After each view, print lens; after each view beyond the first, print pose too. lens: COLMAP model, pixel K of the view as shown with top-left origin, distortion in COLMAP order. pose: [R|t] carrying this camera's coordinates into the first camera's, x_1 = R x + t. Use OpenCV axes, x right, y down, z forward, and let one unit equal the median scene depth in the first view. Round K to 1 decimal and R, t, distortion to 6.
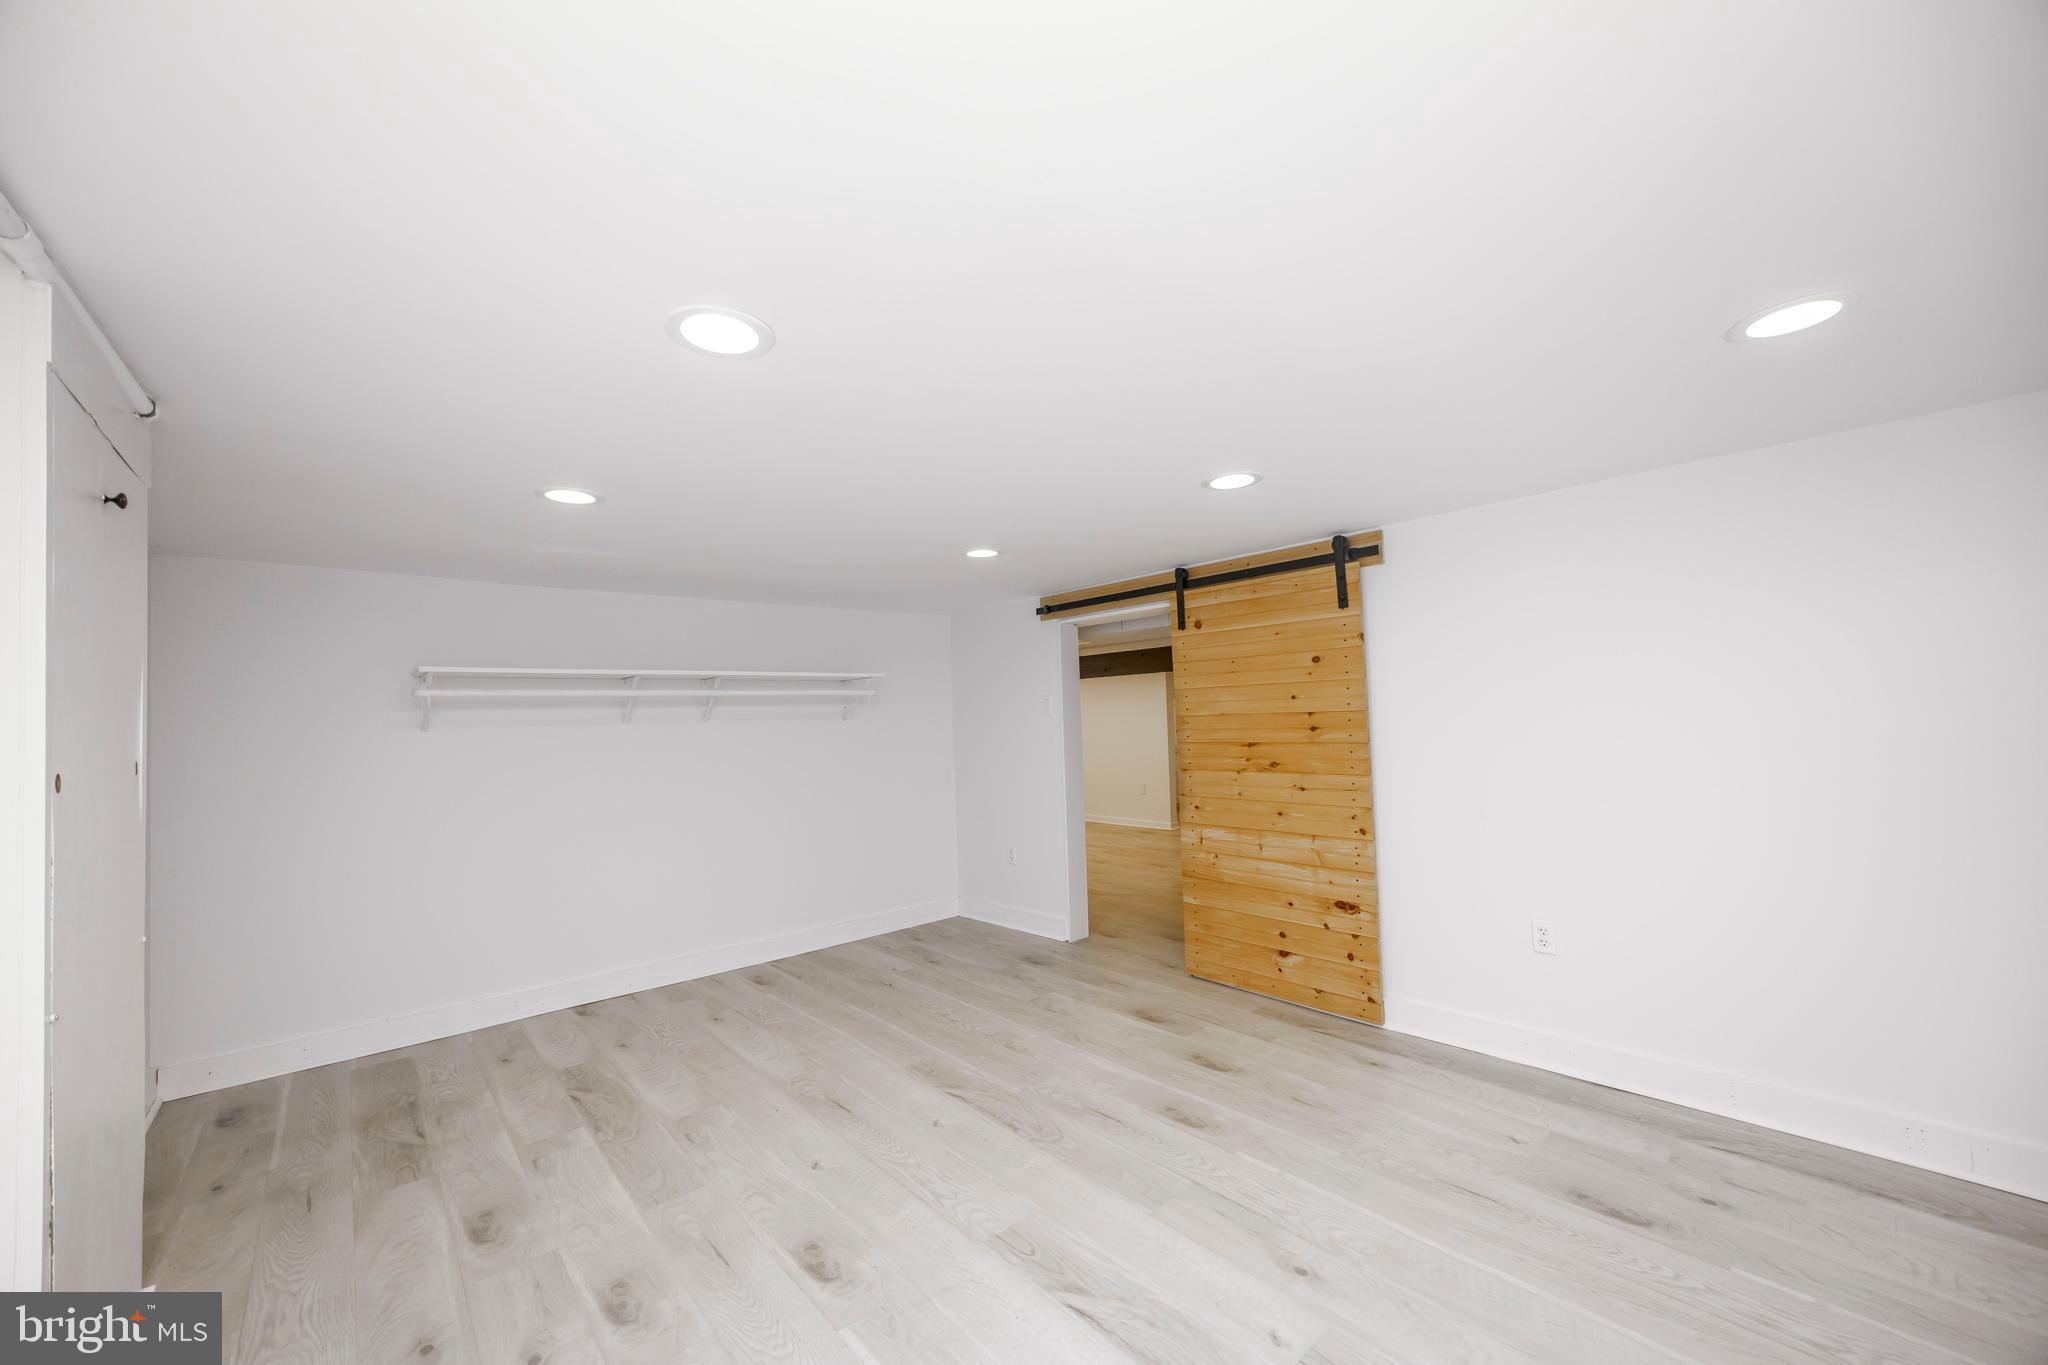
lens RADIAL K [[780.3, 0, 1023.0], [0, 780.3, 687.8], [0, 0, 1]] dist [-0.002369, 0.000254]
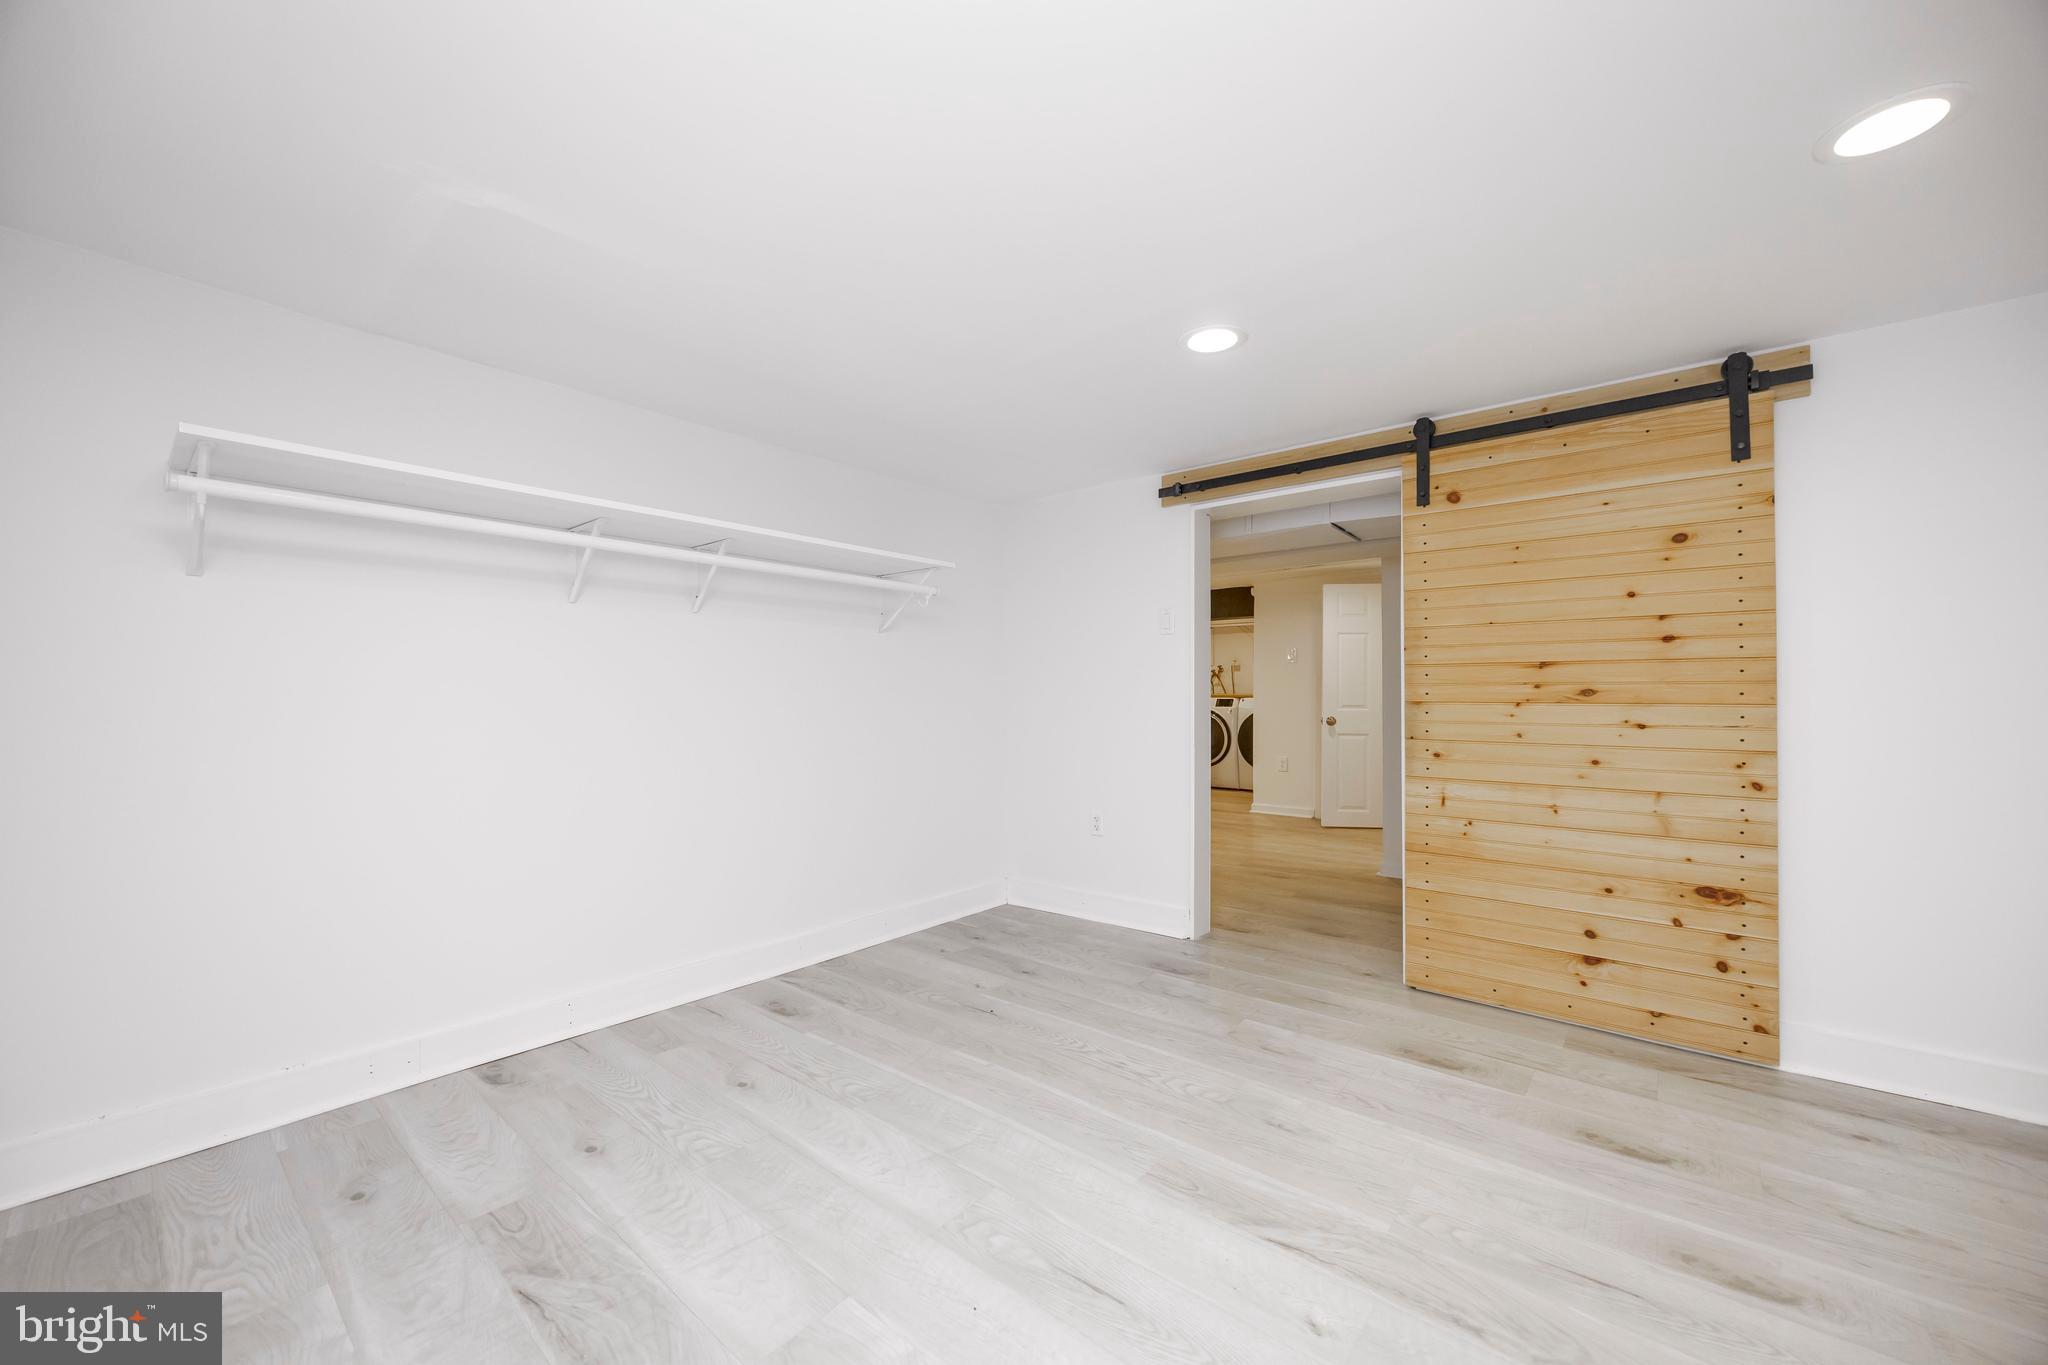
lens RADIAL K [[780.3, 0, 1024.0], [0, 780.3, 684.1], [0, 0, 1]] dist [-0.002369, 0.000254]
pose [[0.988003, 0.035048, 0.150405, -0.298839], [-0.038442, 0.999066, 0.019720, 0.102085], [-0.149573, -0.025265, 0.988428, 0.405743]]
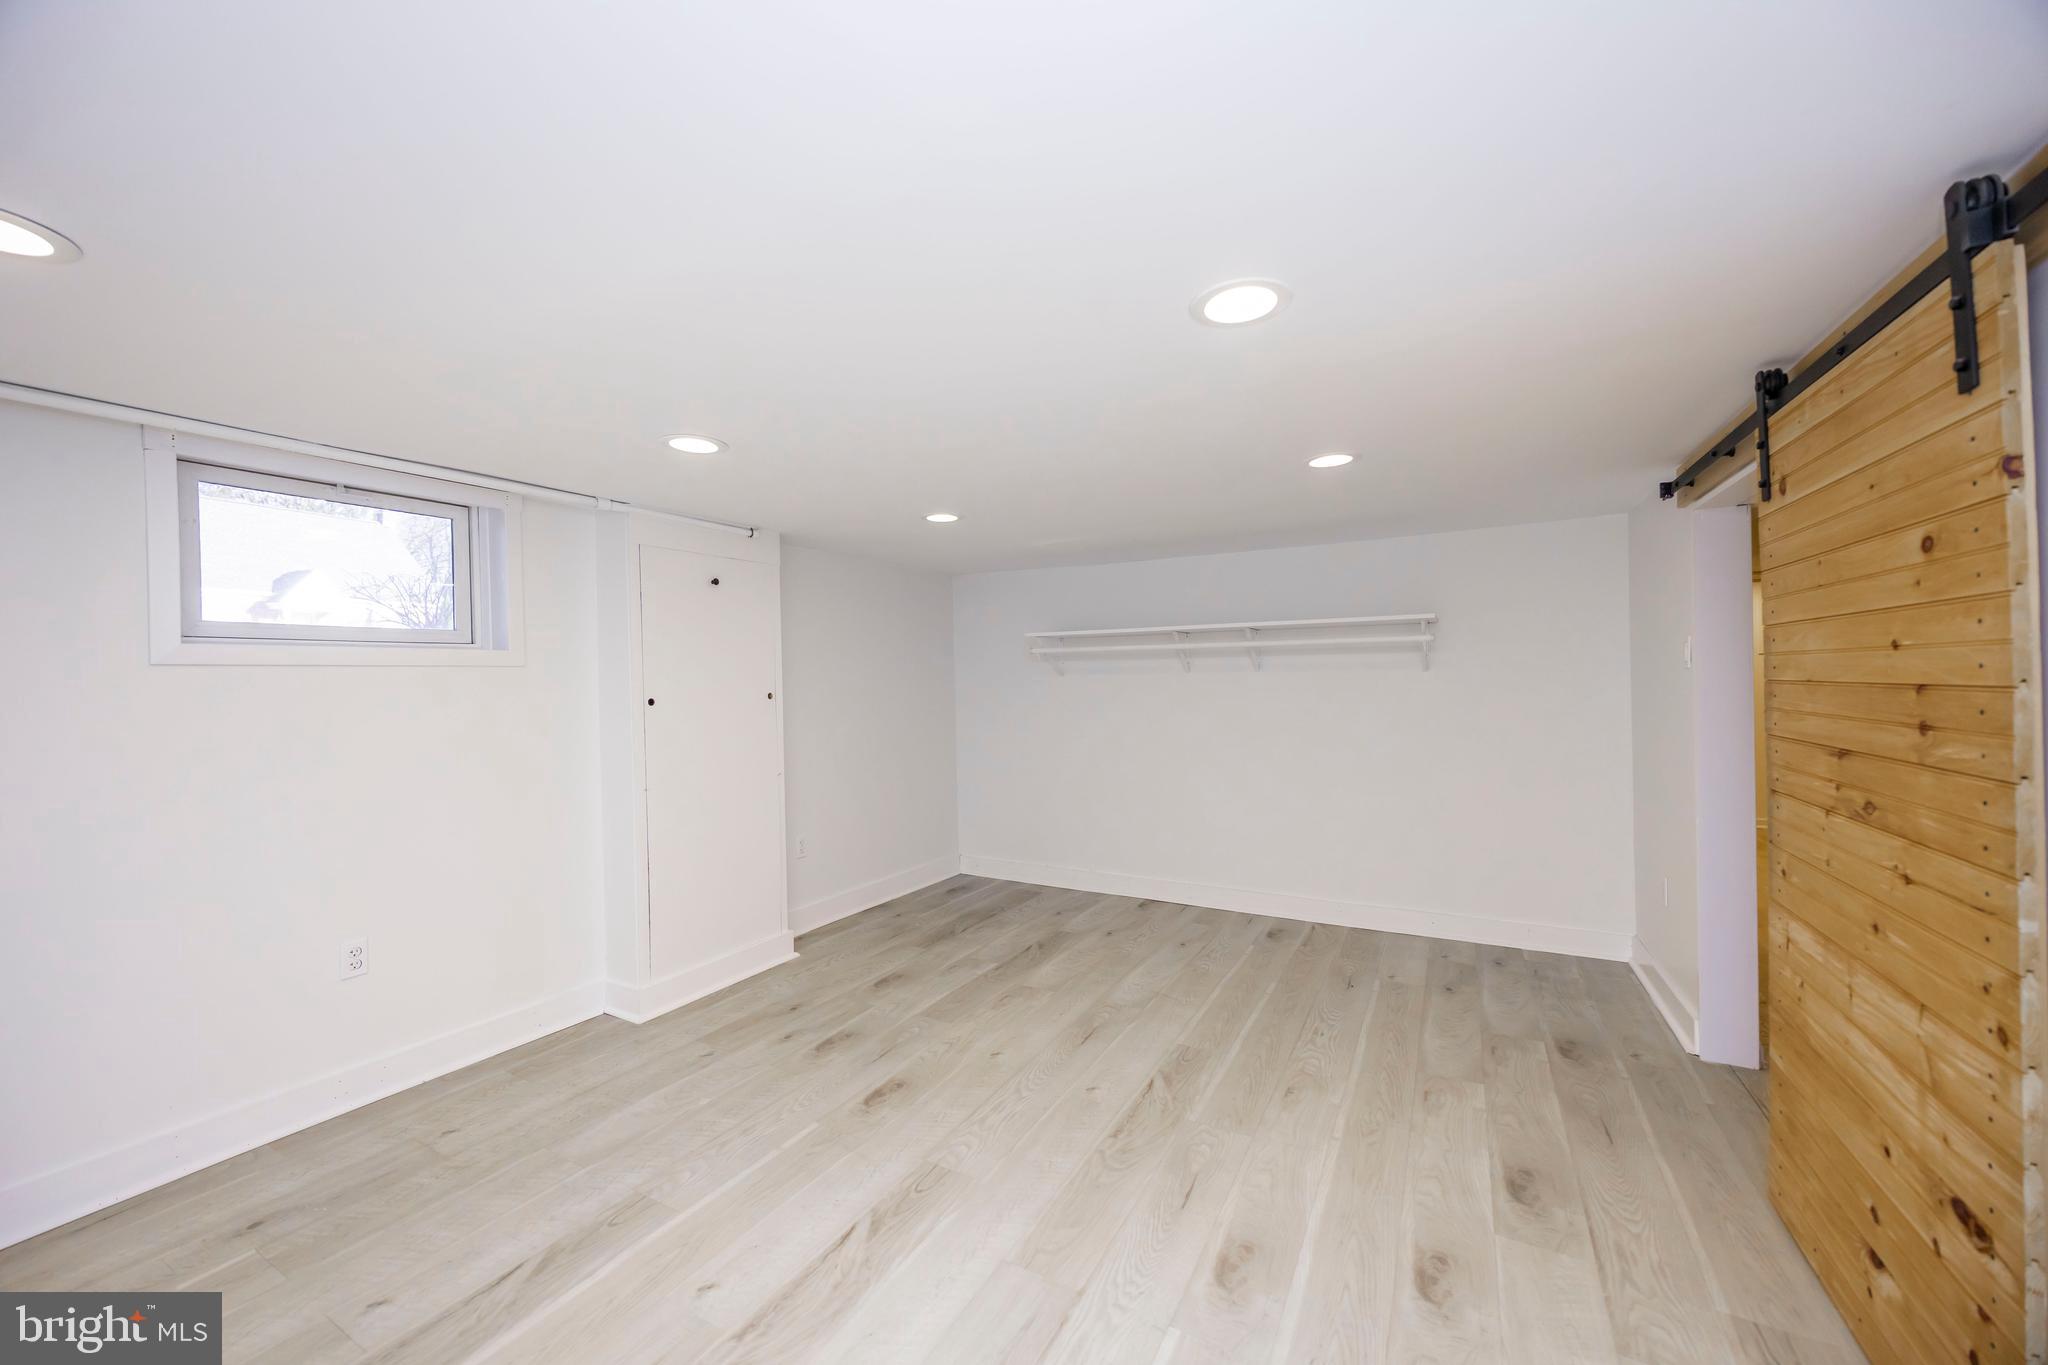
lens RADIAL K [[780.3, 0, 1009.7], [0, 780.3, 681.1], [0, 0, 1]] dist [-0.002369, 0.000254]
pose [[0.325966, 0.030440, -0.944891, 0.591365], [0.041884, 0.998035, 0.046601, -0.006773], [0.944453, -0.054766, 0.324051, 0.464039]]
